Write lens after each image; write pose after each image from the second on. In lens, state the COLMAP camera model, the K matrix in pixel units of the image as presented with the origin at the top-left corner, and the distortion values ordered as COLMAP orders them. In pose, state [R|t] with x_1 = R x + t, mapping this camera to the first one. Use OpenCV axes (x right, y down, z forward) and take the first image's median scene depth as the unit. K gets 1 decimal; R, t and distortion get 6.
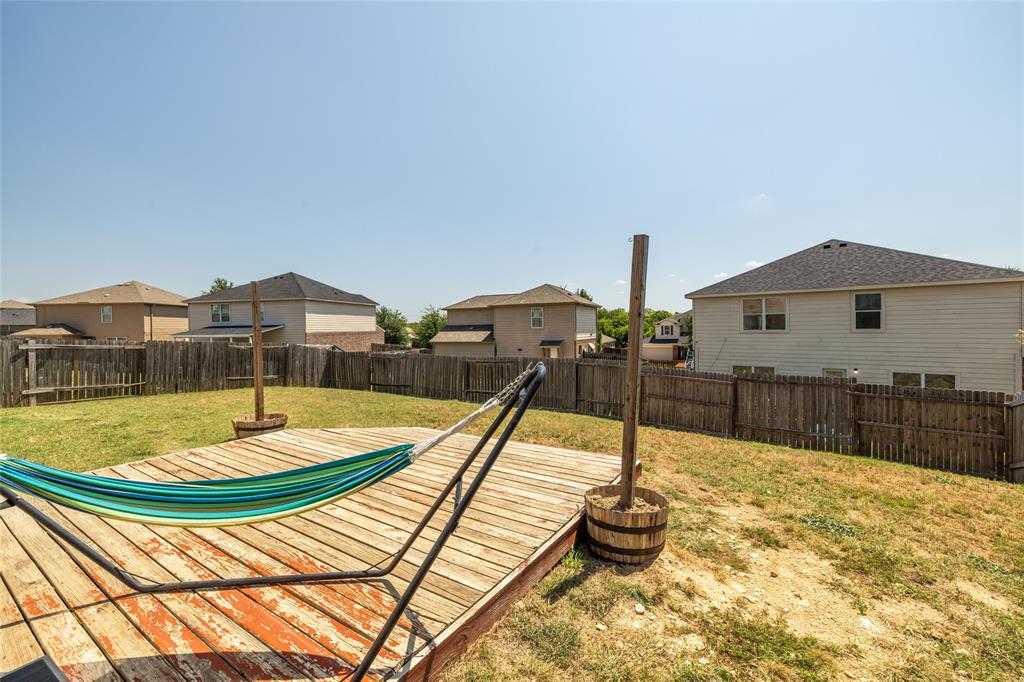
lens RADIAL K [[421.6, 0, 510.4], [0, 421.6, 336.6], [0, 0, 1]] dist [-0.000879, 0.000814]
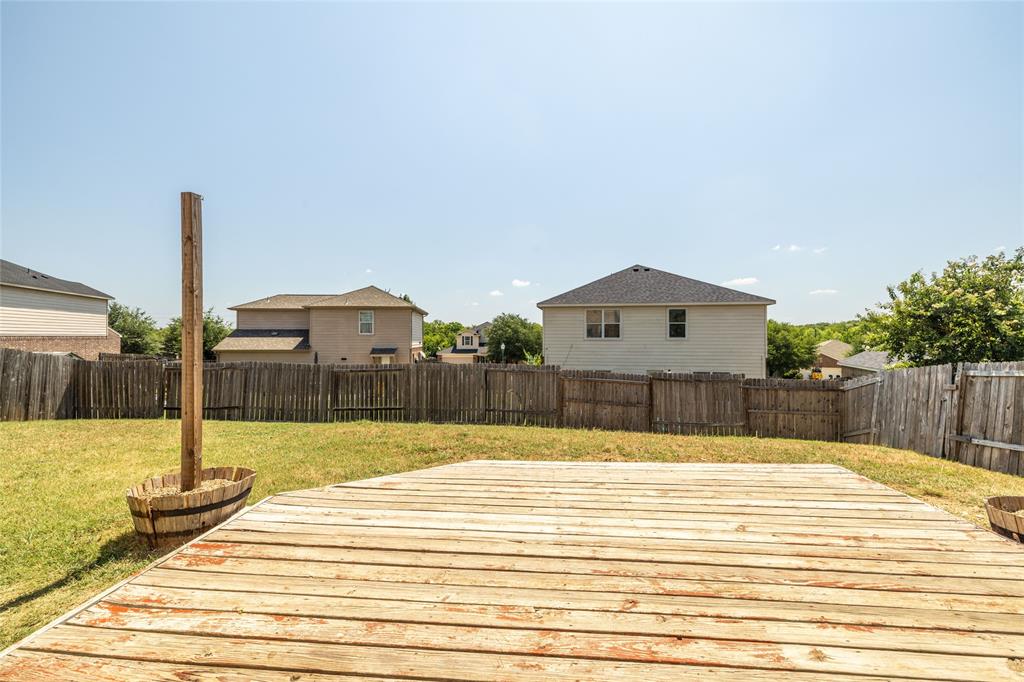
lens RADIAL K [[421.6, 0, 513.2], [0, 421.6, 344.3], [0, 0, 1]] dist [-0.000879, 0.000814]
pose [[0.876016, 0.007266, 0.482227, -0.157814], [-0.003515, 0.999956, -0.008683, 0.012555], [-0.482269, 0.005911, 0.876003, 0.127228]]
